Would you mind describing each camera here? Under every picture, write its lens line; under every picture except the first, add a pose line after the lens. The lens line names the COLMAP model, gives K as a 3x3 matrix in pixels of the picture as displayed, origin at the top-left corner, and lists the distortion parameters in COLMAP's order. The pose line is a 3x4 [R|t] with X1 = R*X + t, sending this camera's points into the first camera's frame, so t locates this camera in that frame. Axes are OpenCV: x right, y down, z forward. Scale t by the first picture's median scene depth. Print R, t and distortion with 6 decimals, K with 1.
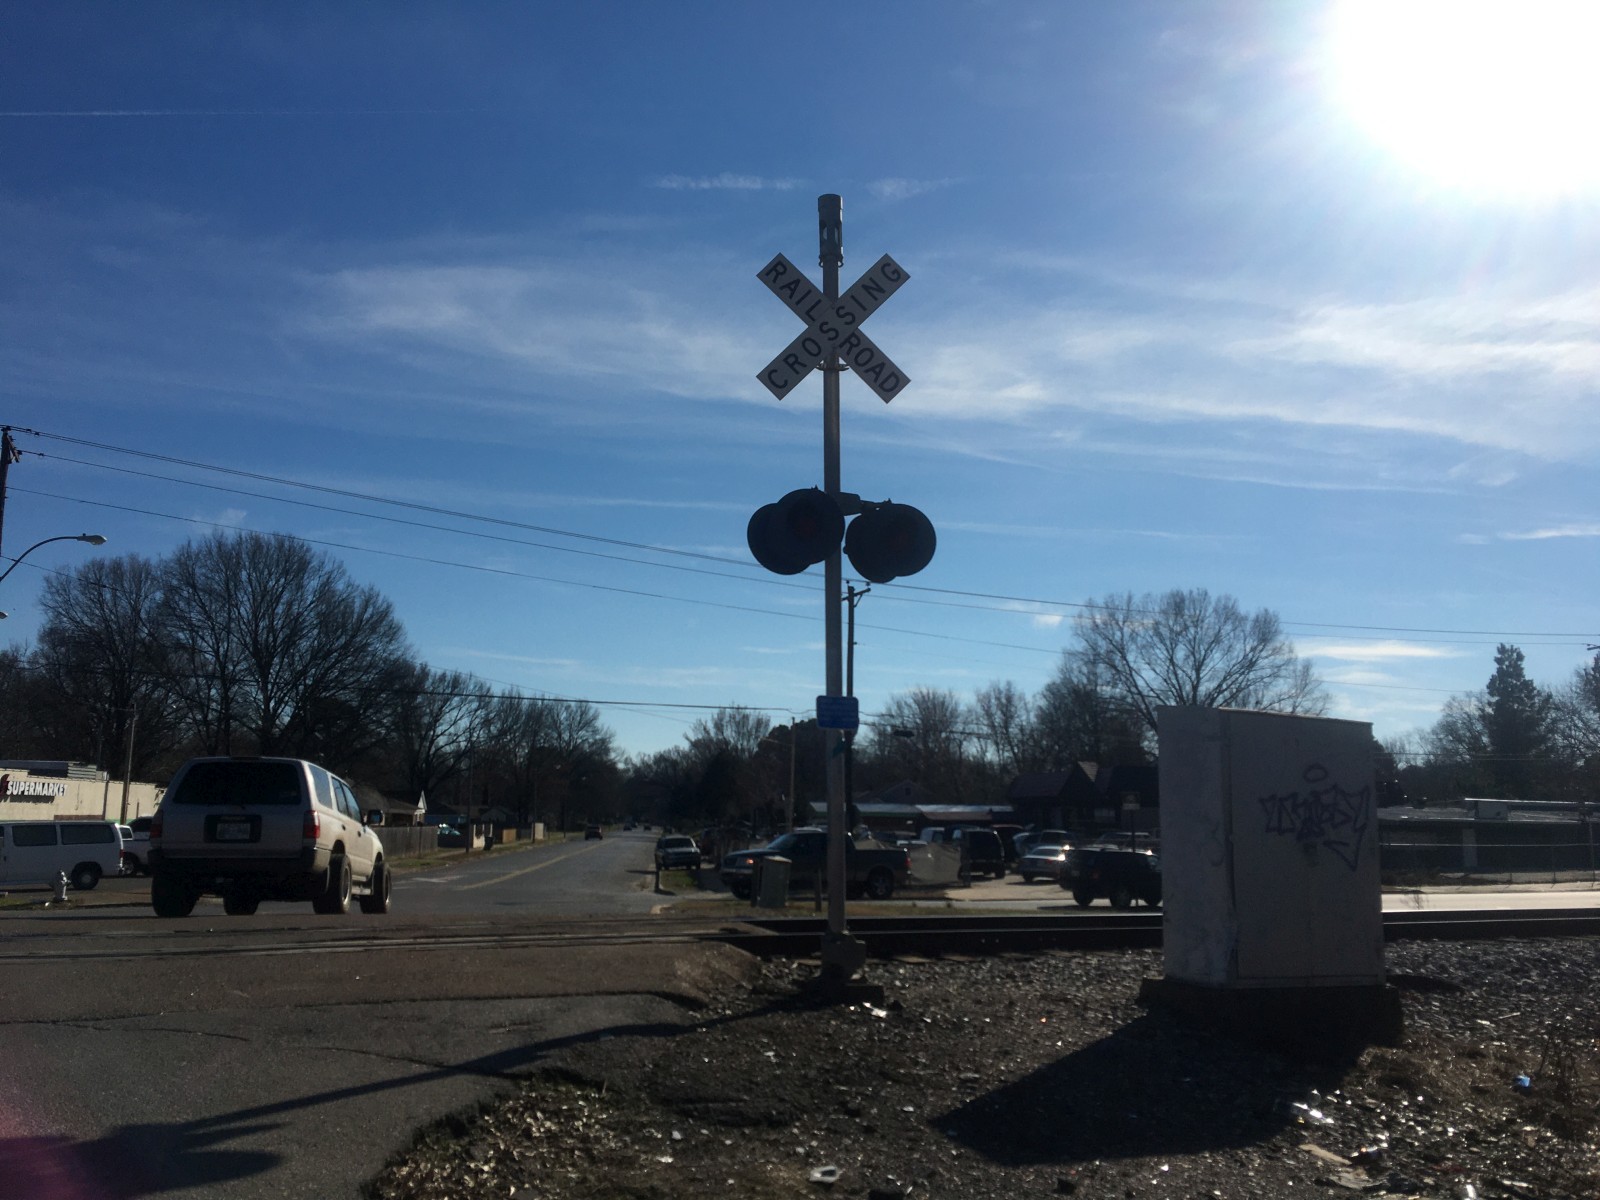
lens RADIAL K [[1378.5, 0, 776.2], [0, 1378.5, 681.0], [0, 0, 1]] dist [0.112640, -0.184870]
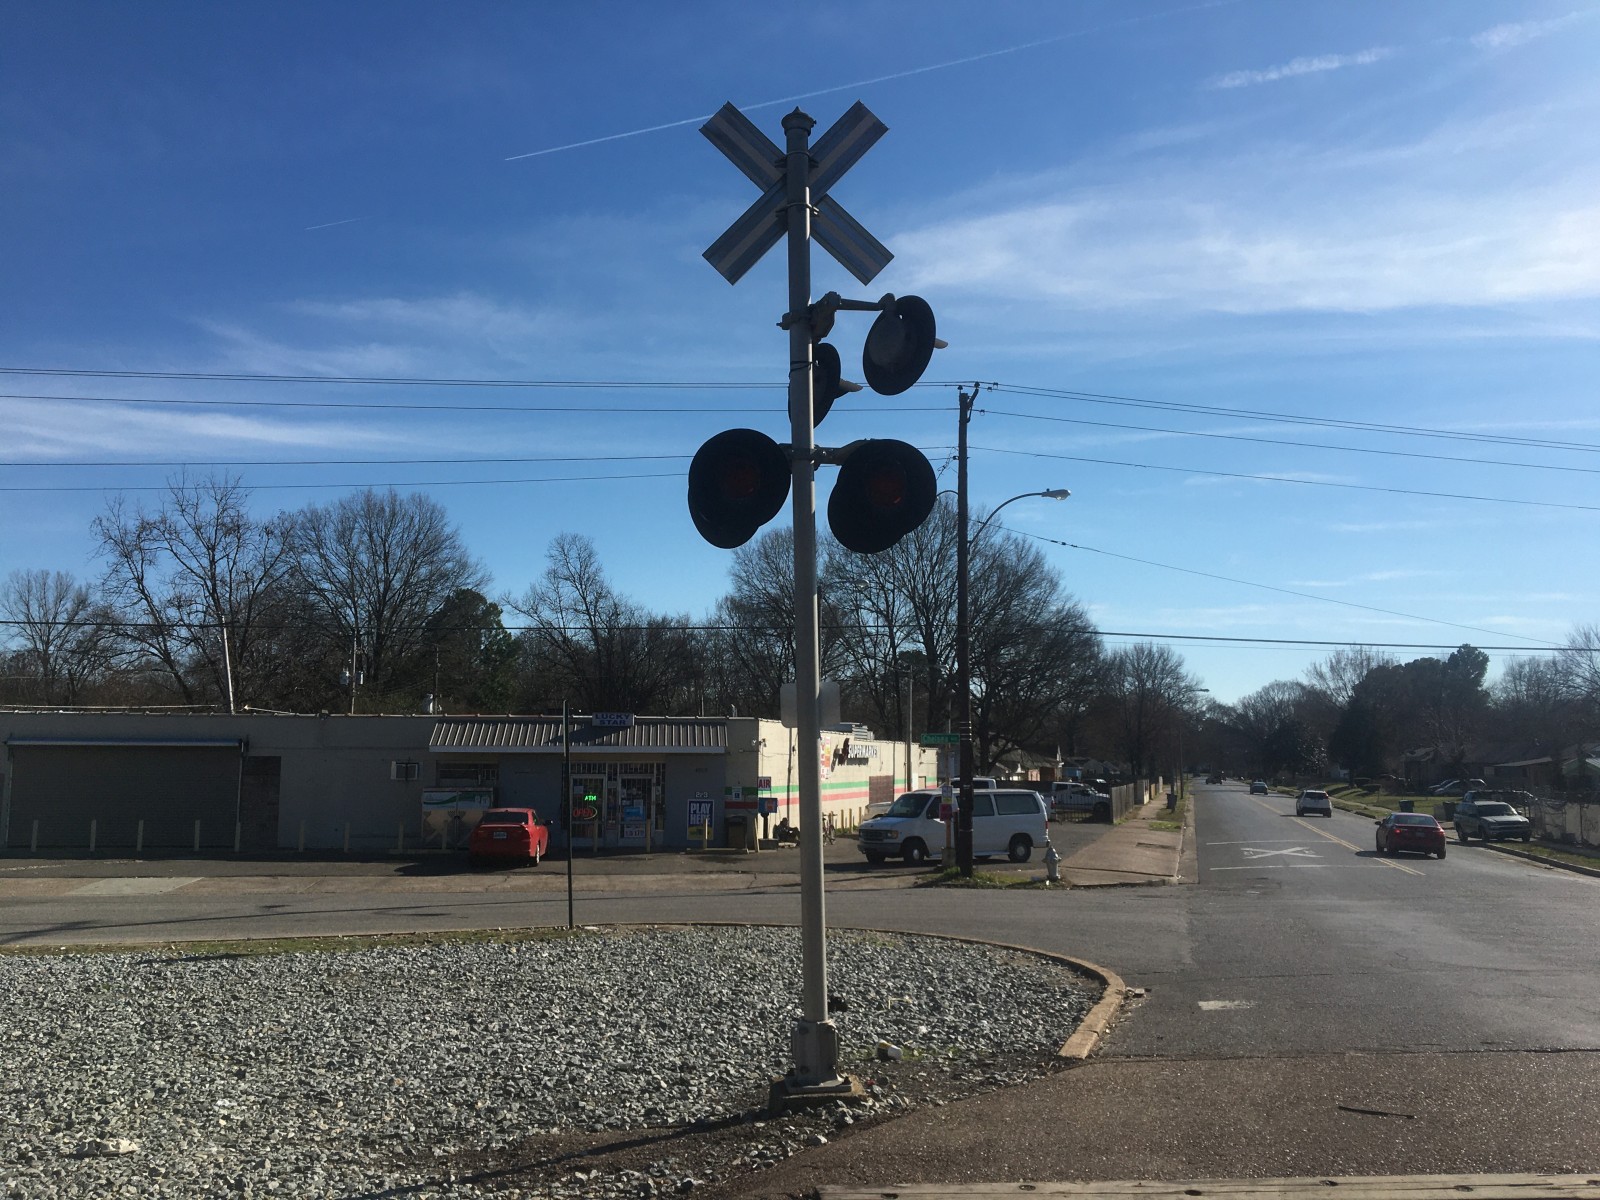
lens RADIAL K [[1369.0, 0, 783.9], [0, 1369.0, 598.0], [0, 0, 1]] dist [0.100136, -0.160829]
pose [[0.936181, -0.043701, -0.348791, -0.143275], [0.036111, 0.998949, -0.028236, -0.005065], [0.349658, 0.013839, 0.936775, 0.029920]]
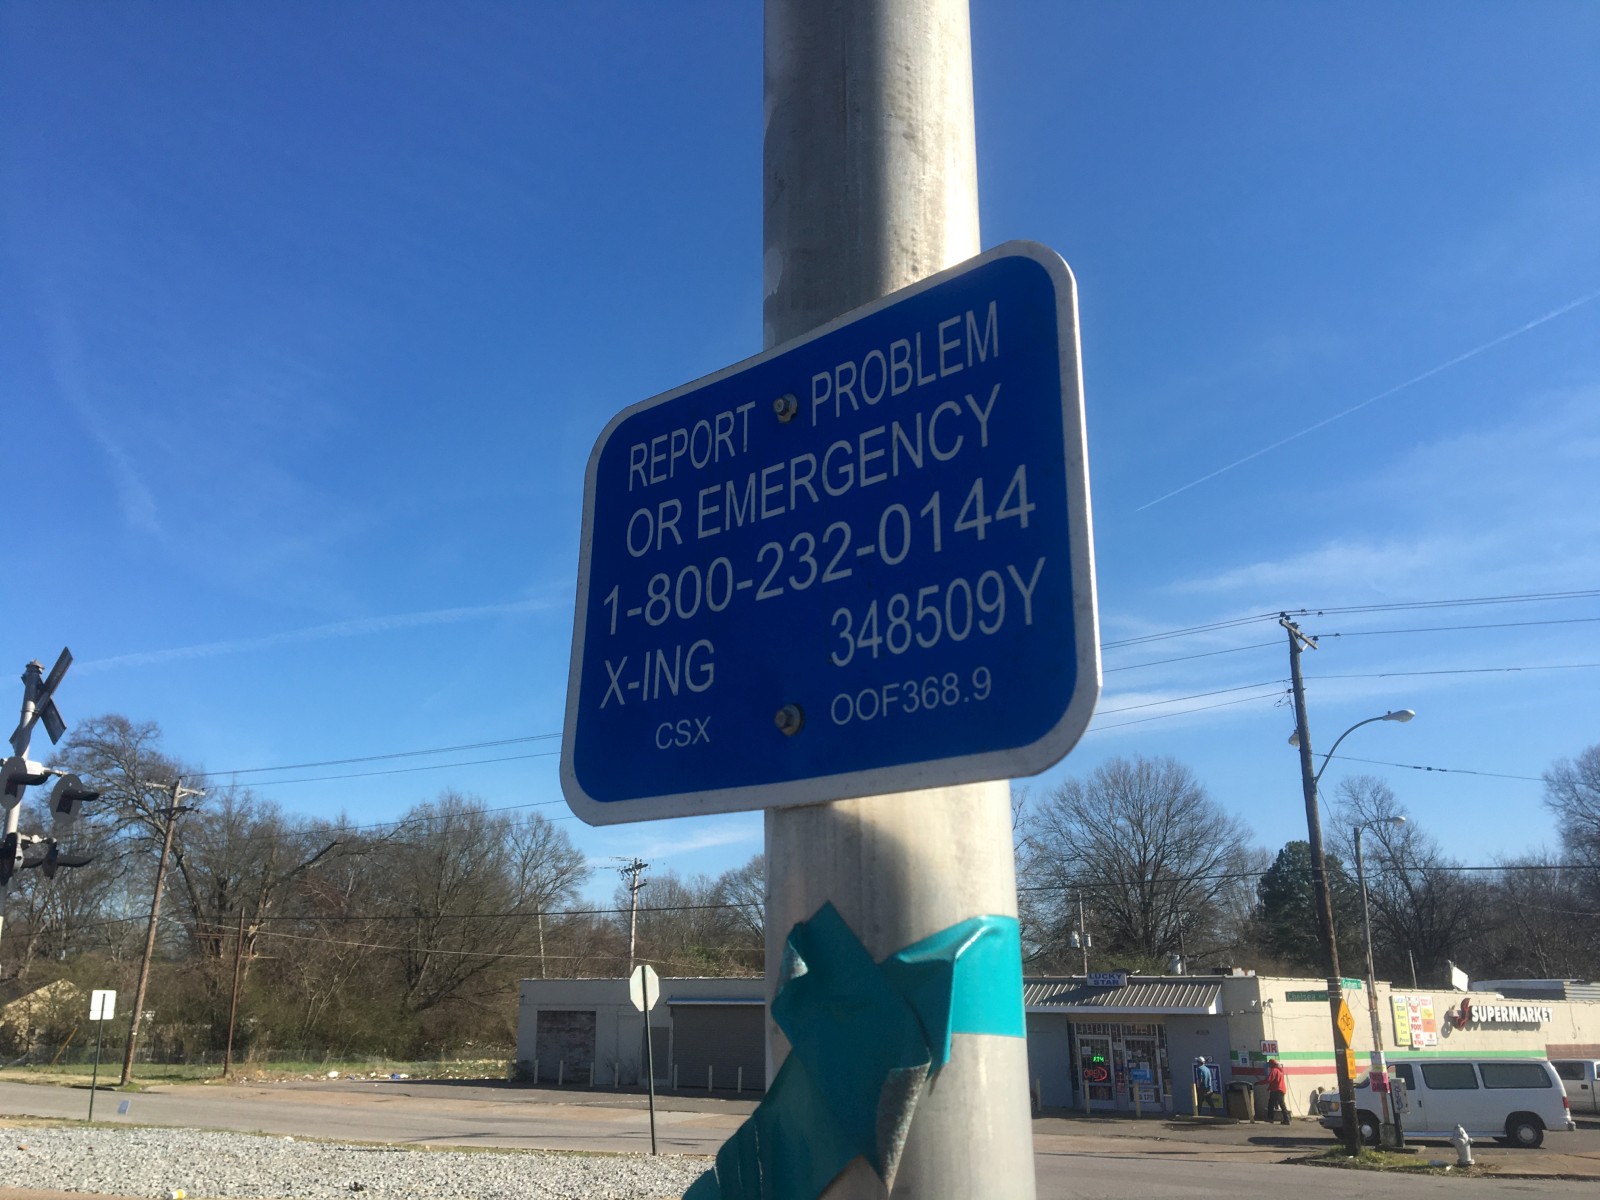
lens RADIAL K [[1353.6, 0, 802.1], [0, 1353.6, 631.6], [0, 0, 1]] dist [0.102322, -0.160071]
pose [[0.498141, -0.240855, -0.832973, 0.016087], [0.081073, 0.969376, -0.231812, 0.005473], [0.863298, 0.047943, 0.502413, 0.111933]]
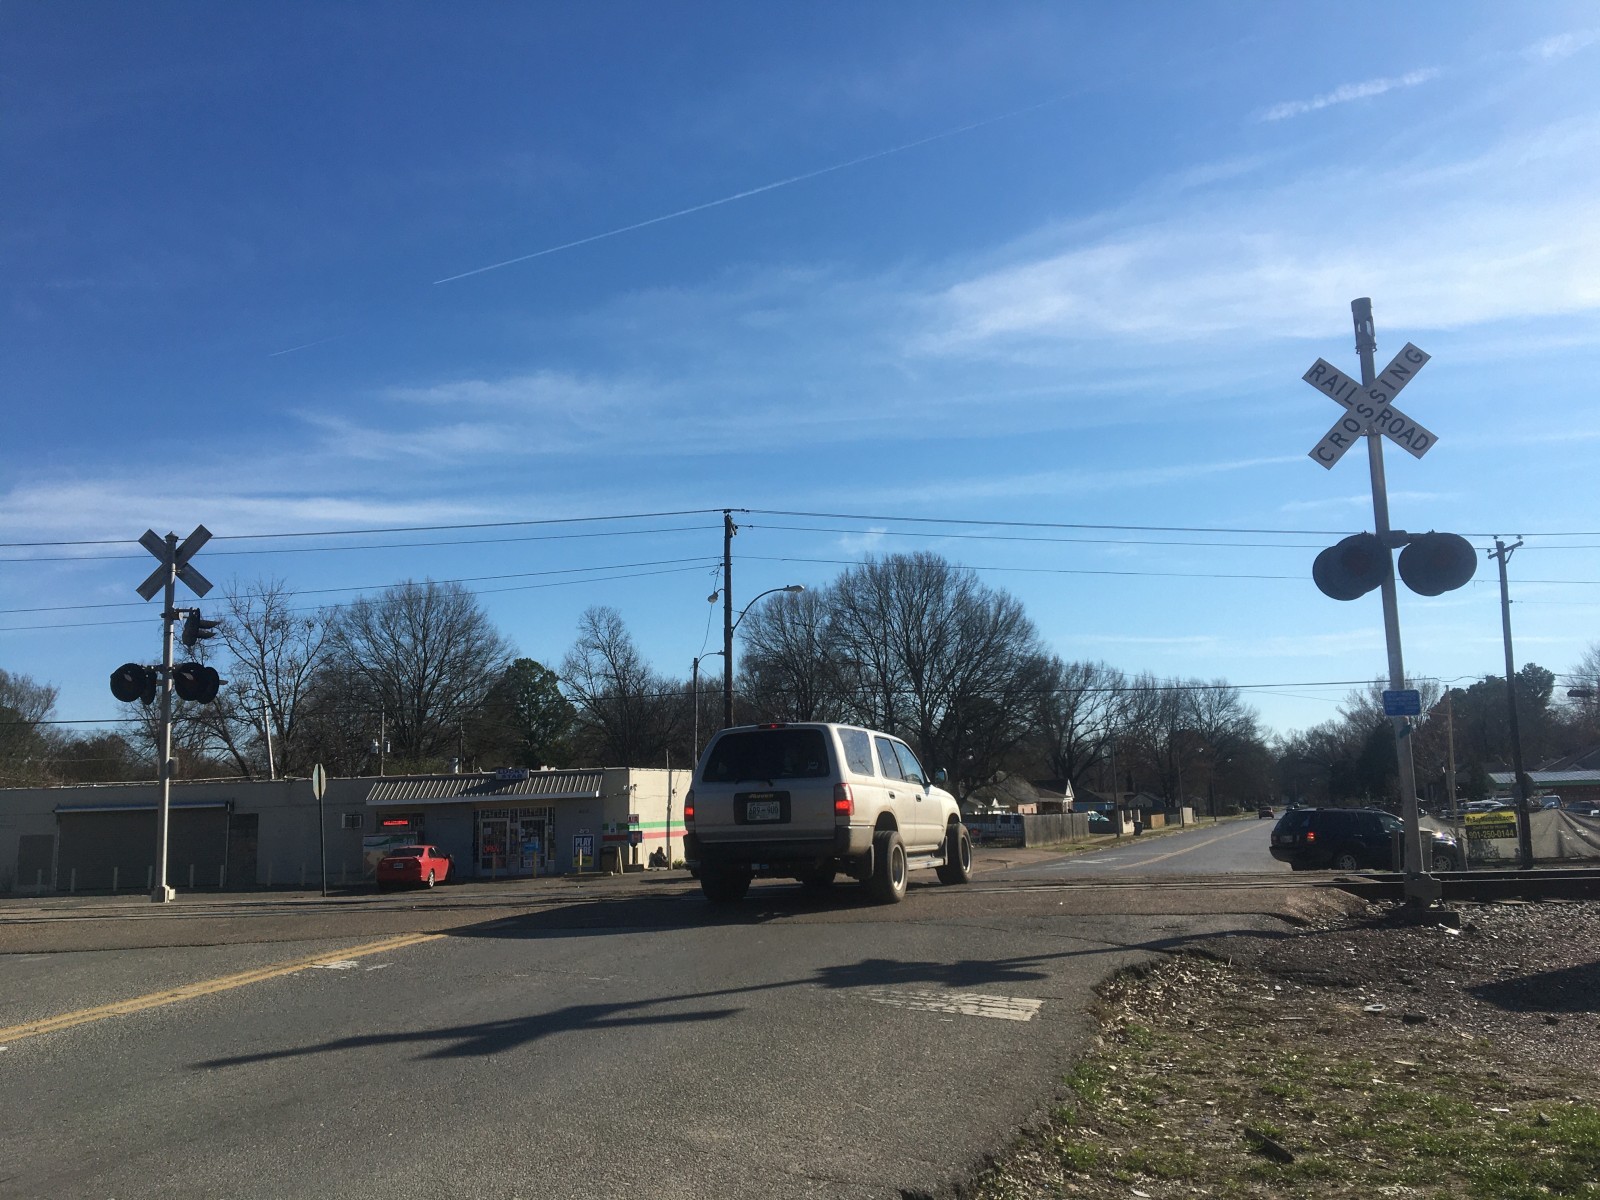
lens RADIAL K [[1387.0, 0, 781.1], [0, 1387.0, 611.8], [0, 0, 1]] dist [0.094295, -0.162182]
pose [[0.899812, -0.100280, -0.424598, 0.010202], [0.083278, 0.994810, -0.058467, -0.003943], [0.428257, 0.017250, 0.903492, -0.050401]]
